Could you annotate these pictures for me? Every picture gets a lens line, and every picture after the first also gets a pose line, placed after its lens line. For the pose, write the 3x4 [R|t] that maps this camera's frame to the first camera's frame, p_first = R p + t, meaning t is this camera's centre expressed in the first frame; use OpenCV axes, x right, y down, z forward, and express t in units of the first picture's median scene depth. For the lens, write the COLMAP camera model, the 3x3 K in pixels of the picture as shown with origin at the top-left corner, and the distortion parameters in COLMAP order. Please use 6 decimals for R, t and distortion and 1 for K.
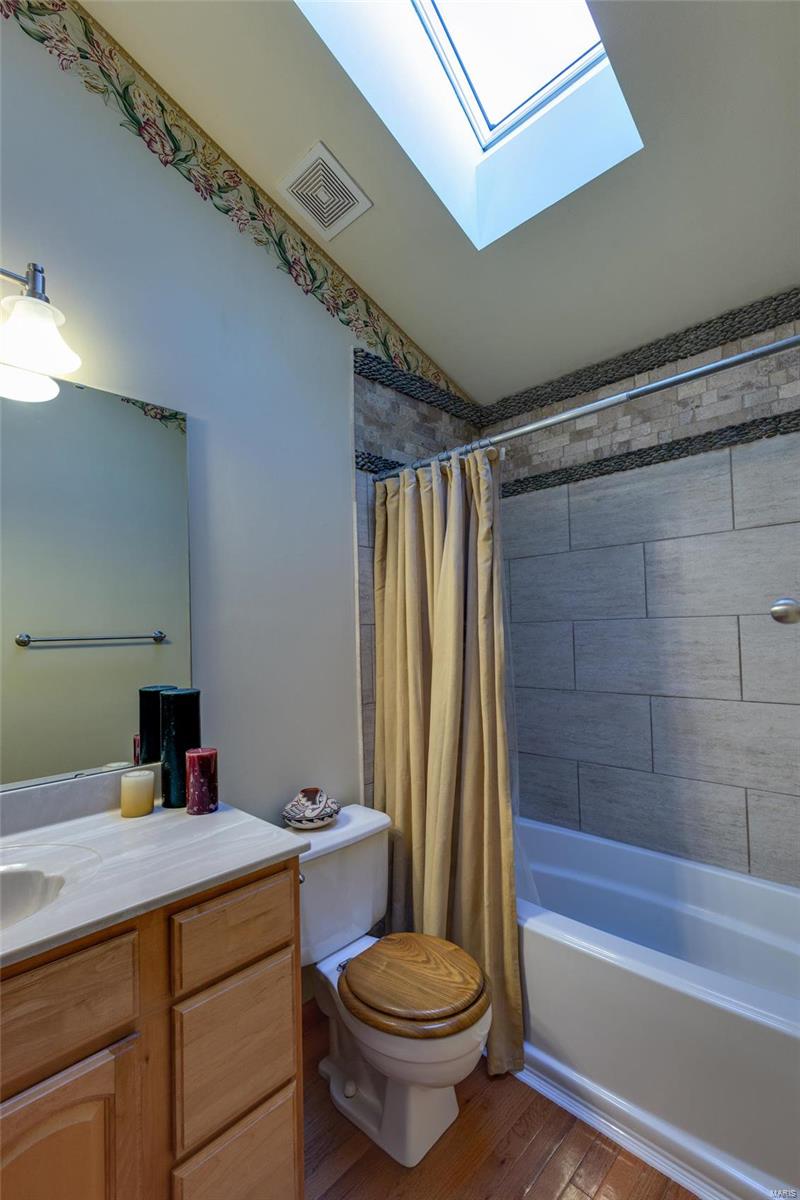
lens RADIAL K [[538.6, 0, 400.0], [0, 538.6, 600.0], [0, 0, 1]] dist [0.007005, -0.000212]
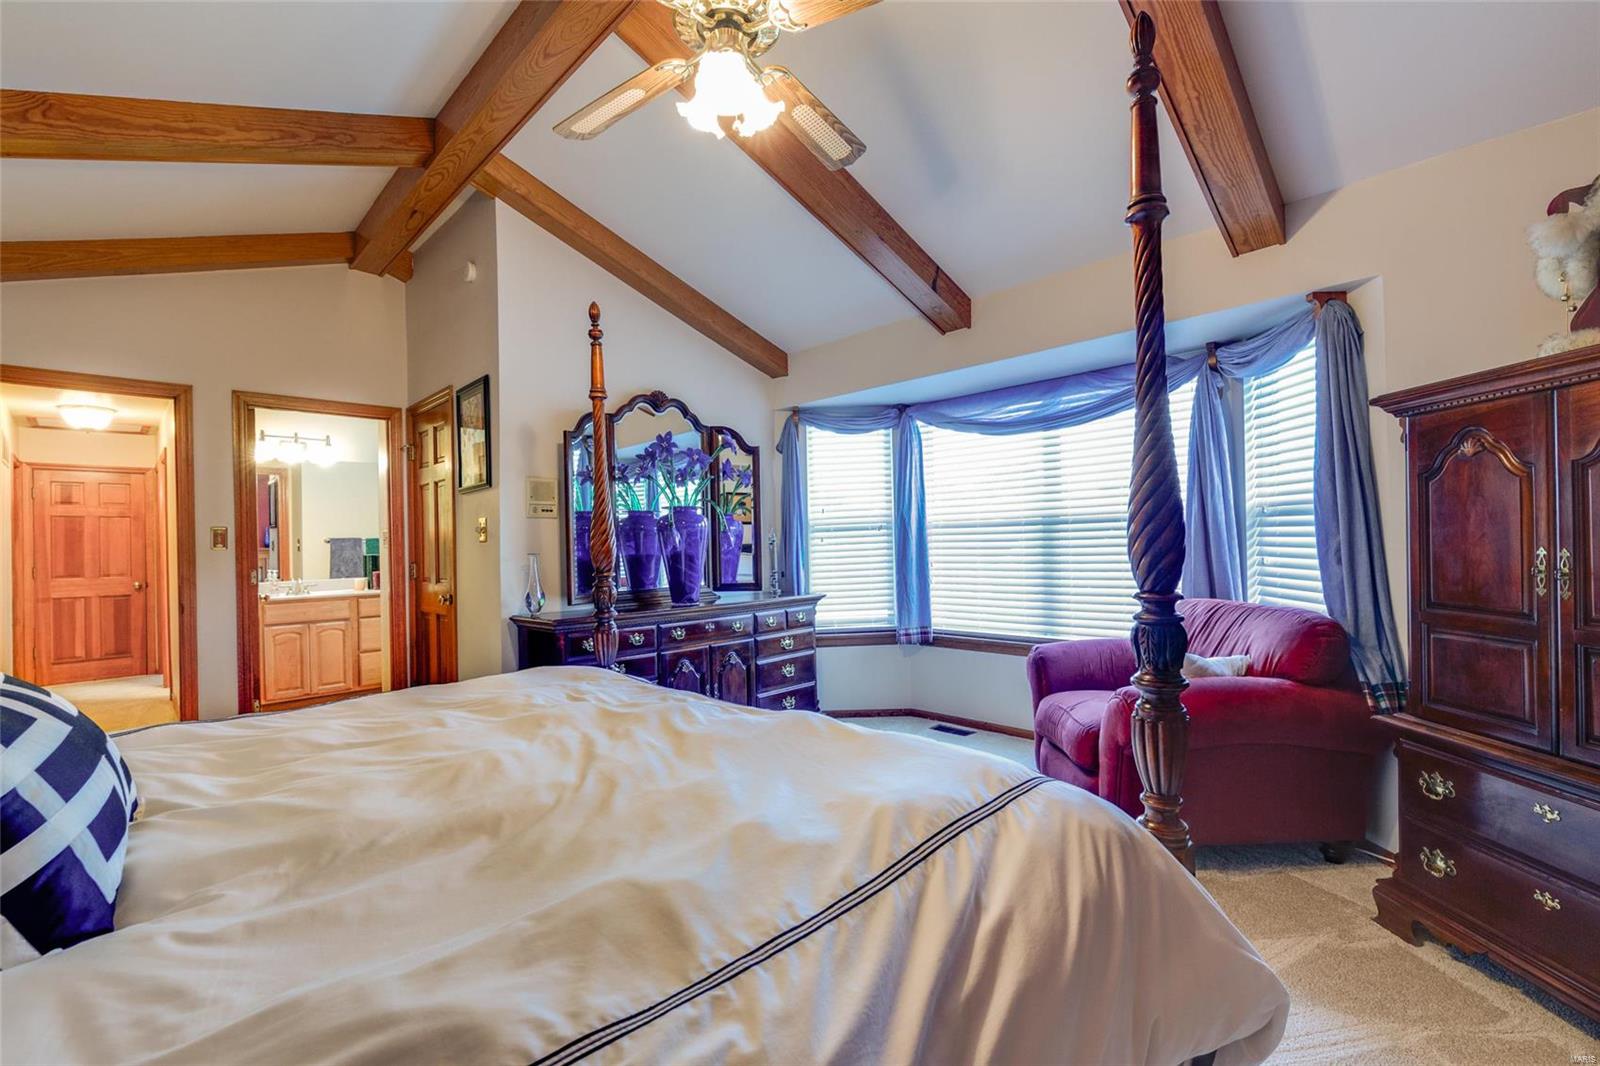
lens RADIAL K [[763.3, 0, 800.0], [0, 763.3, 533.0], [0, 0, 1]] dist [0.001121, -0.000067]
pose [[0.998373, 0.012189, -0.055694, 2.107860], [-0.010060, 0.999213, 0.038362, -0.144815], [0.056118, -0.037739, 0.997711, -2.998426]]
